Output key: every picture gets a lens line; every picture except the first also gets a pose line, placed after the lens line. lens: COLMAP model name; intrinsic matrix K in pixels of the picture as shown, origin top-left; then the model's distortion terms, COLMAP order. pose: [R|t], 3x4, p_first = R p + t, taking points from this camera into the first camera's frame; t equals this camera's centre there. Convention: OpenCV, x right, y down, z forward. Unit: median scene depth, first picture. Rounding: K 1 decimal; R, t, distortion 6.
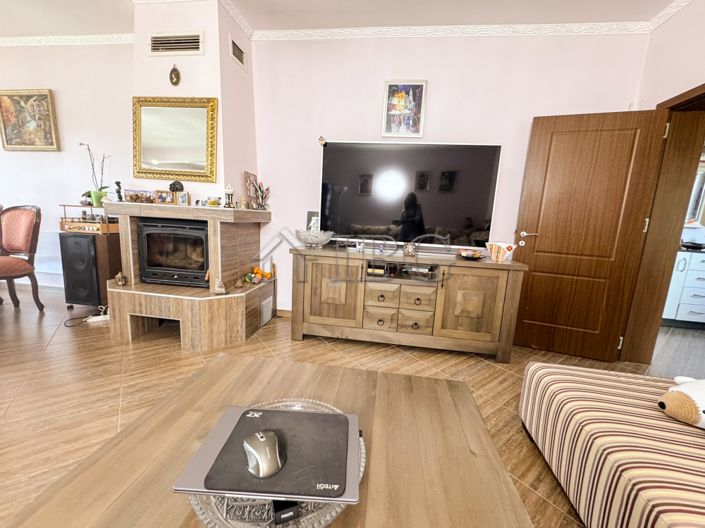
lens RADIAL K [[284.7, 0, 351.3], [0, 284.7, 263.1], [0, 0, 1]] dist [-0.000988, -0.000110]
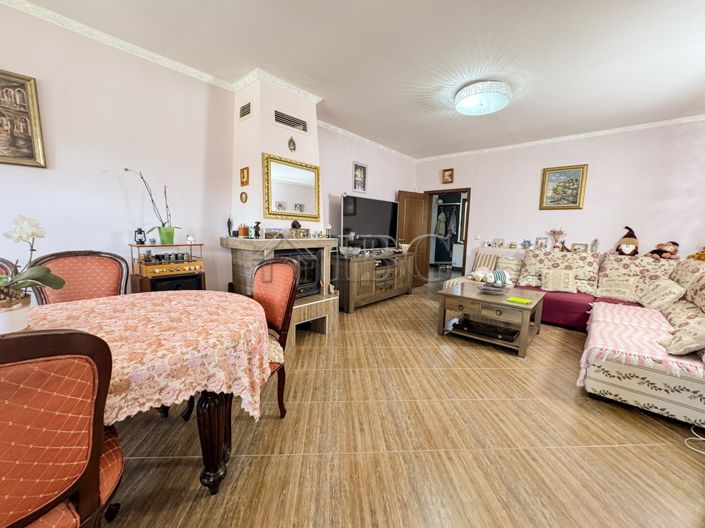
lens RADIAL K [[284.7, 0, 351.3], [0, 284.7, 263.1], [0, 0, 1]] dist [-0.000988, -0.000110]
pose [[0.553618, -0.143650, 0.820288, -1.603158], [0.138828, 0.987146, 0.079175, -0.160321], [-0.821117, 0.070047, 0.566445, 0.034104]]
